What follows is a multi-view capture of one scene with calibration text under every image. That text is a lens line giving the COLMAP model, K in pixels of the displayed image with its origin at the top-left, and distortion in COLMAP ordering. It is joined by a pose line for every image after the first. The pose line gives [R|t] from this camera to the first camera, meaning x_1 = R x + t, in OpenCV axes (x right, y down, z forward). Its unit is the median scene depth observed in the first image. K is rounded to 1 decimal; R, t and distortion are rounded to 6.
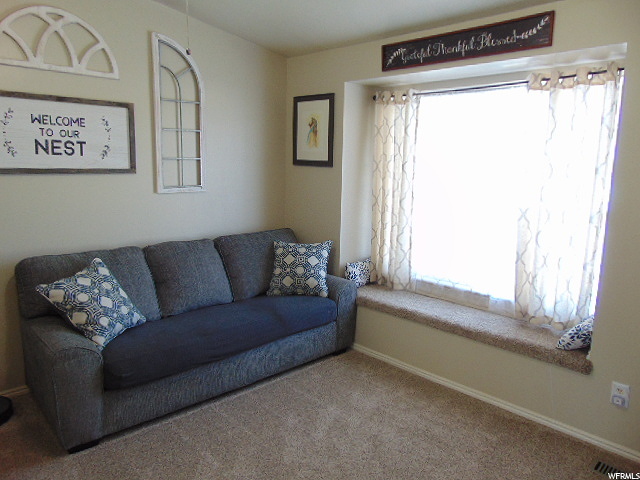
lens RADIAL K [[480.8, 0, 320.0], [0, 480.8, 240.0], [0, 0, 1]] dist [-0.024161, 0.046832]
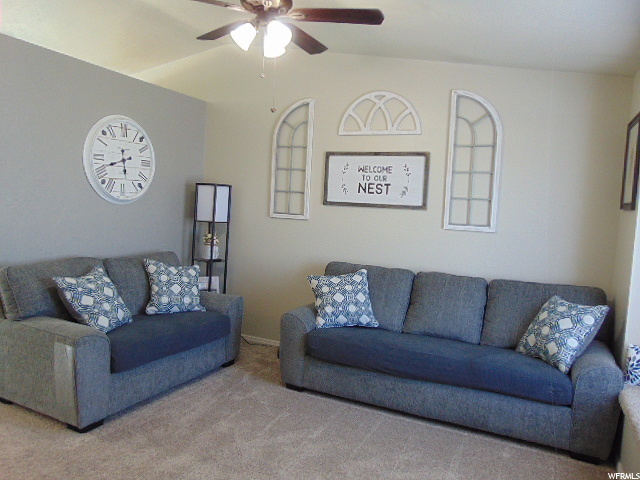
lens RADIAL K [[480.8, 0, 320.0], [0, 480.8, 240.0], [0, 0, 1]] dist [-0.024161, 0.046832]
pose [[0.349274, 0.066221, -0.934678, 0.688128], [-0.196288, 0.980539, -0.003879, -0.011785], [0.916231, 0.184821, 0.355475, 0.386330]]
